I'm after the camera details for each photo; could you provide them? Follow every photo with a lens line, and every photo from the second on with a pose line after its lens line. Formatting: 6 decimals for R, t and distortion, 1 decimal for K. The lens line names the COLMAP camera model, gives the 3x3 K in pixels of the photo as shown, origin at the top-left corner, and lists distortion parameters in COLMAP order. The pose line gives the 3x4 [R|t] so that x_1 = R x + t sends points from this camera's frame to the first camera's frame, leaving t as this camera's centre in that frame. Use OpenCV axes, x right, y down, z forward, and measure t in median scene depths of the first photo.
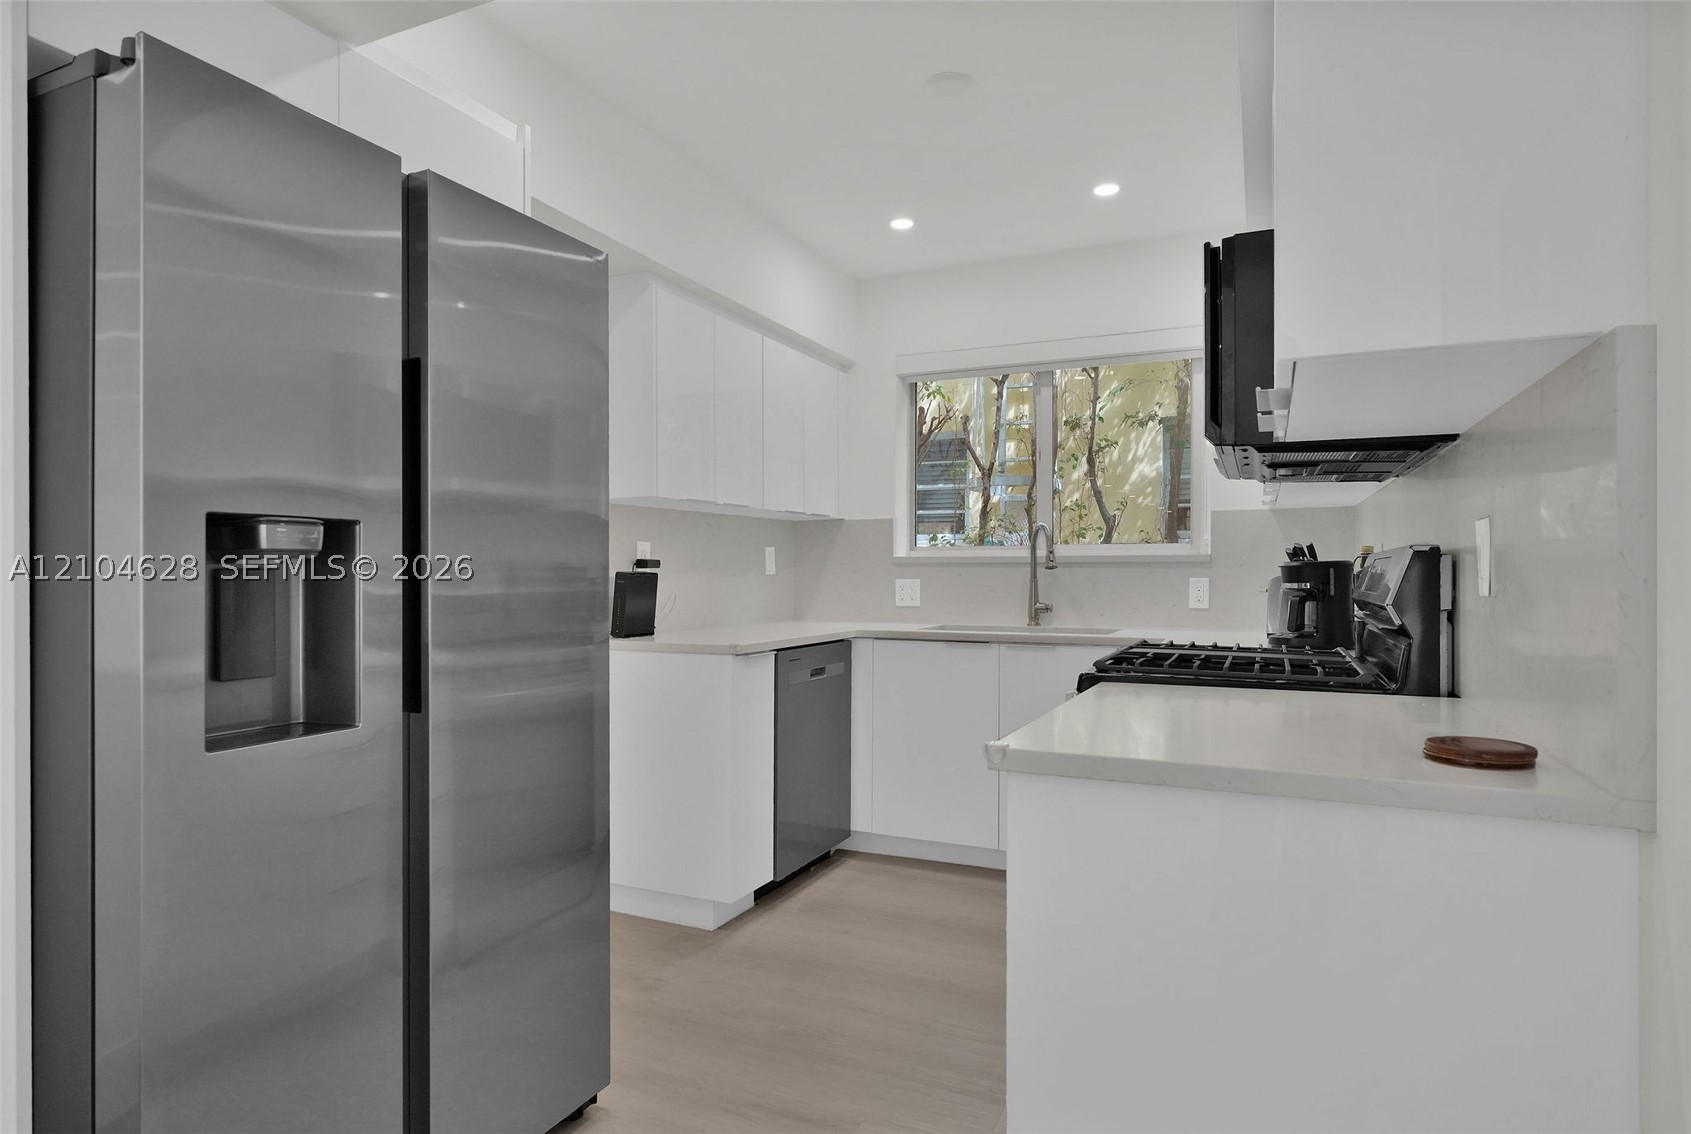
lens RADIAL K [[930.2, 0, 851.1], [0, 930.2, 573.6], [0, 0, 1]] dist [0.000836, -0.001024]
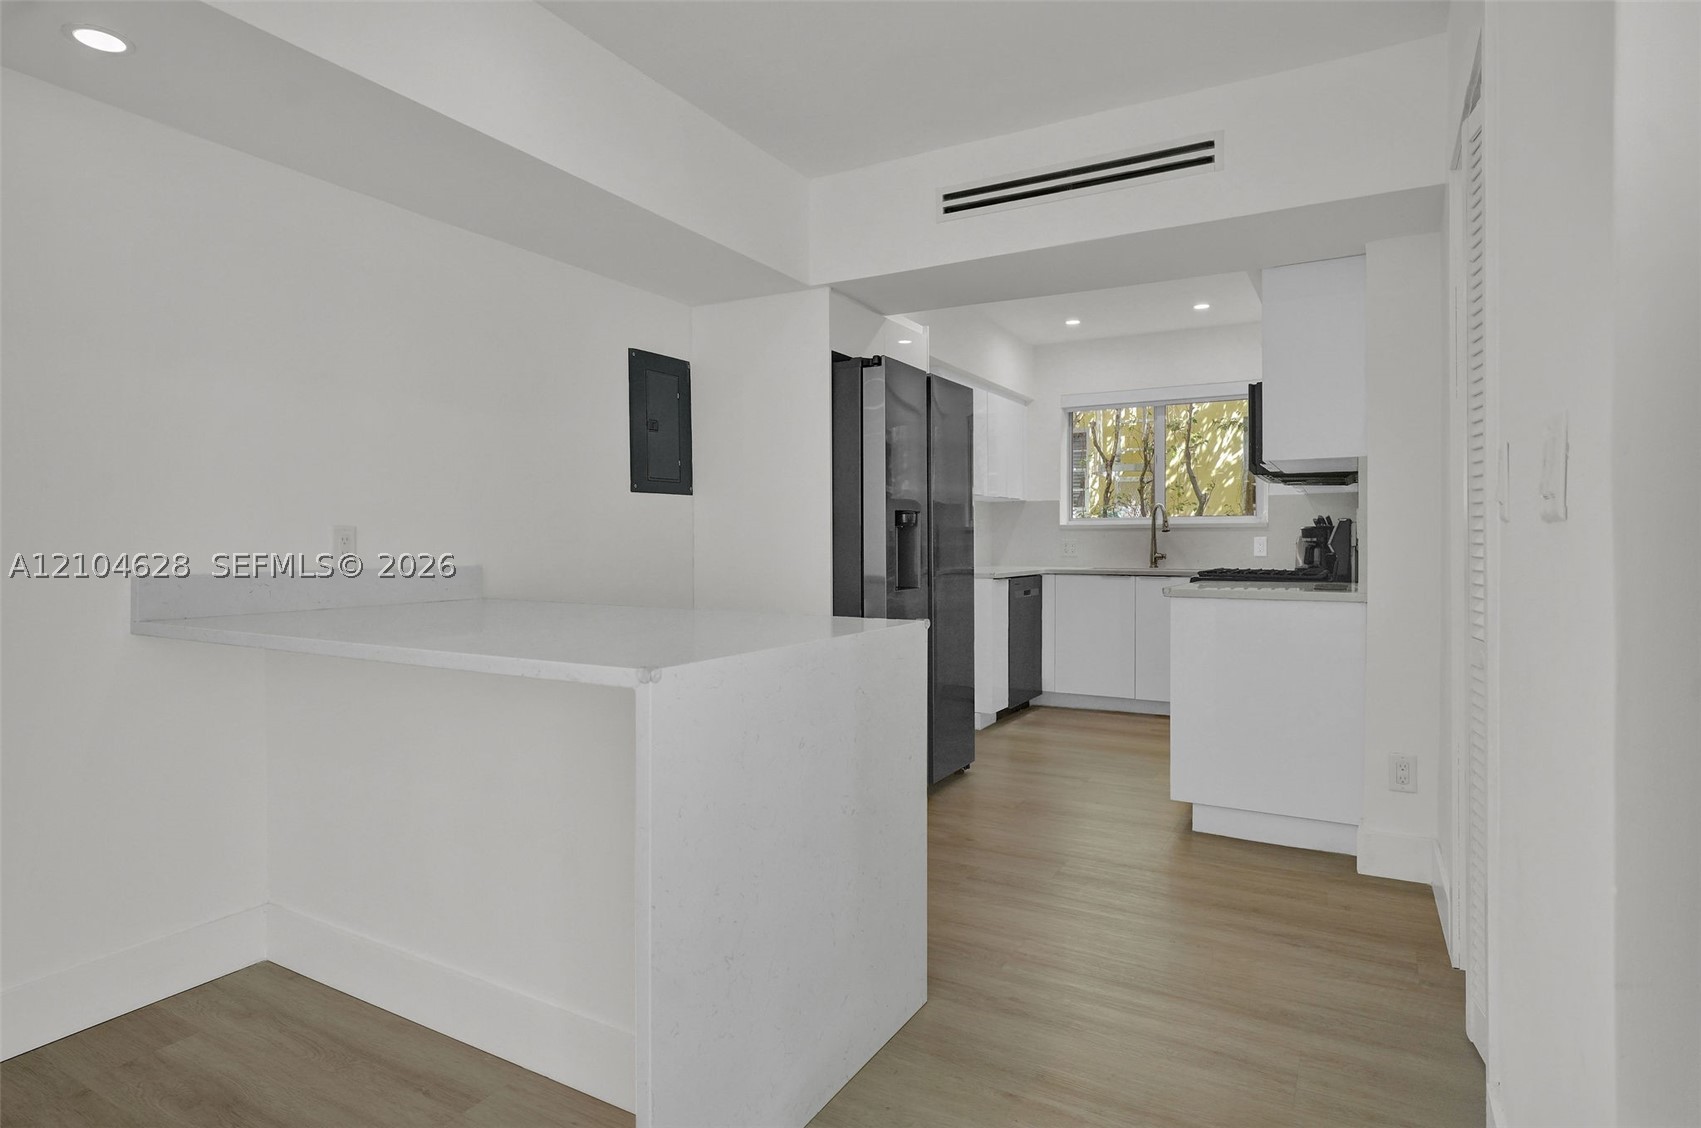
lens RADIAL K [[935.7, 0, 842.0], [0, 935.7, 552.8], [0, 0, 1]] dist [0.000836, -0.001024]
pose [[0.995936, -0.001848, -0.090043, -0.179280], [0.002842, 0.999936, 0.010910, 0.011107], [0.090017, -0.011122, 0.995878, -0.605464]]
